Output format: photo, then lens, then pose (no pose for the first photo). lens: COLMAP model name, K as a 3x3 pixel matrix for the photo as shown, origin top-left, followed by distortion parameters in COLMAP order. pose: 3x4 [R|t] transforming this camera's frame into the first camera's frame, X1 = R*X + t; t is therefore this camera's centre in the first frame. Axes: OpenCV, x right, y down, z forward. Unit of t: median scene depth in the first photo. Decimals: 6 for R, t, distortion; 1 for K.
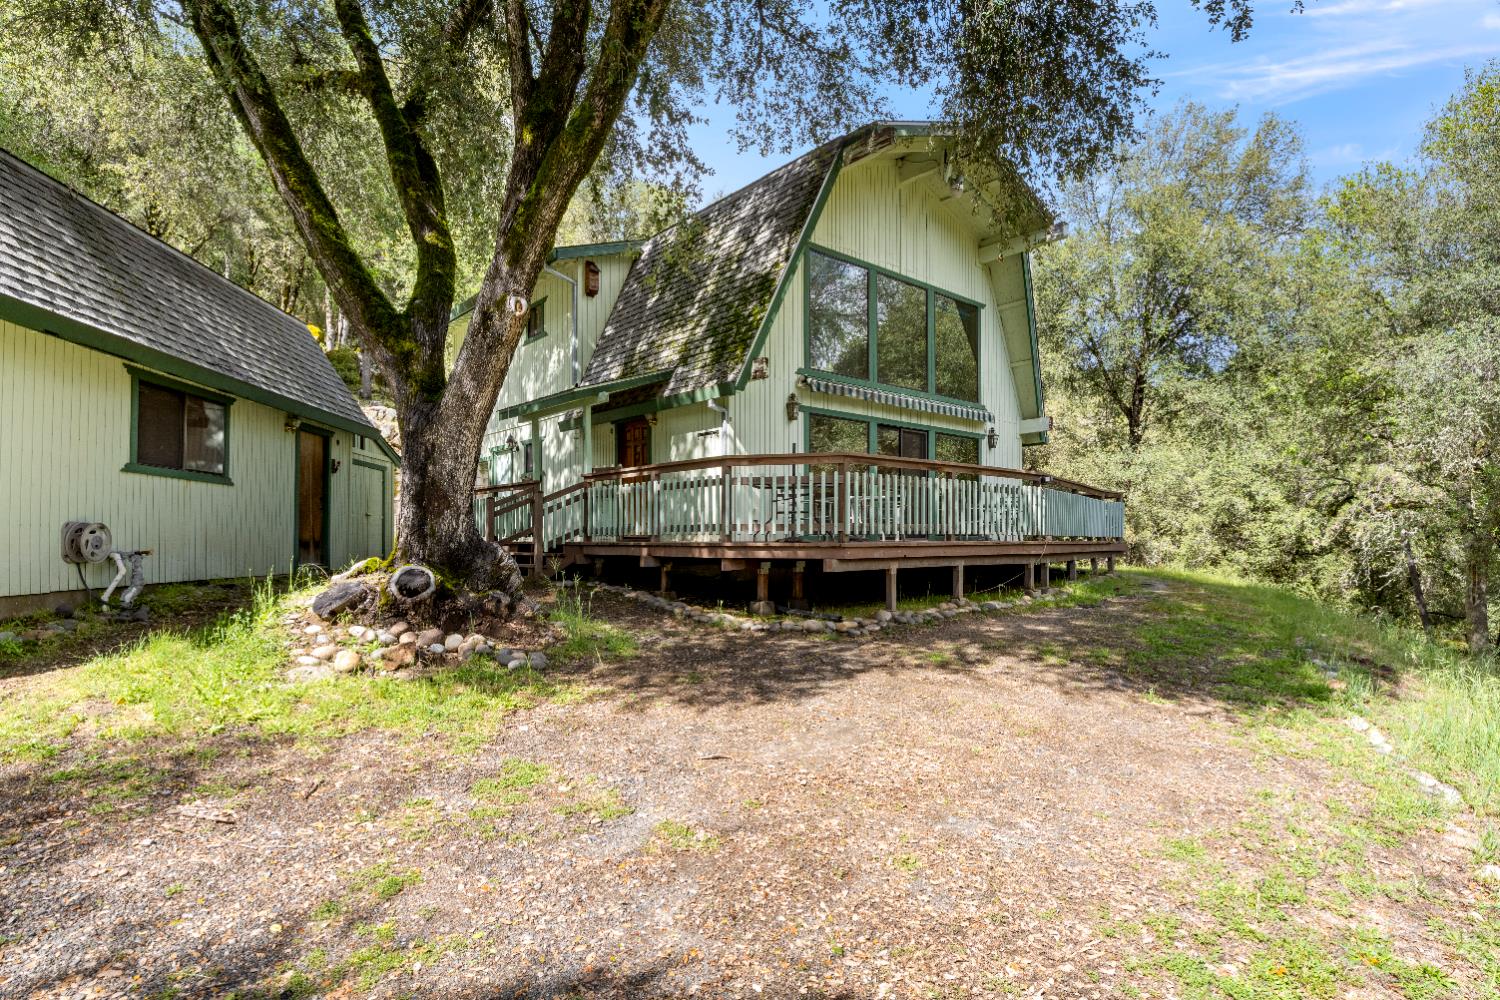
lens RADIAL K [[783.9, 0, 739.0], [0, 783.9, 502.4], [0, 0, 1]] dist [-0.003588, -0.000170]
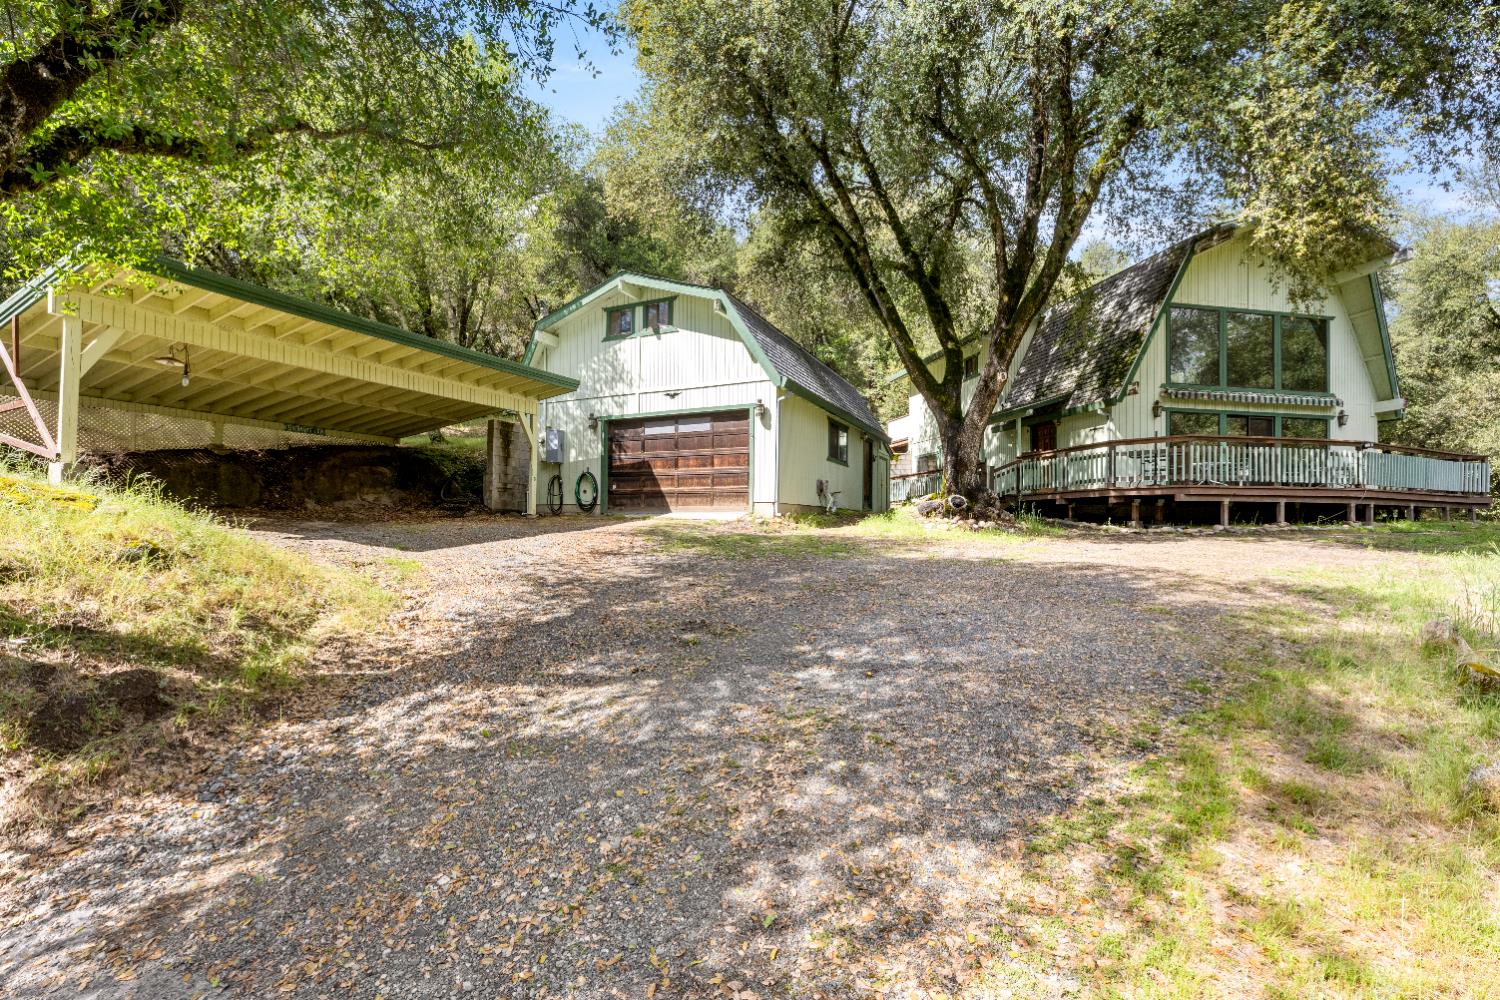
lens RADIAL K [[609.8, 0, 738.9], [0, 609.8, 508.3], [0, 0, 1]] dist [-0.004607, 0.001350]
pose [[0.856414, -0.000027, -0.516290, -0.021427], [0.013314, 0.999669, 0.022032, 0.044364], [0.516118, -0.025742, 0.856131, -0.536706]]
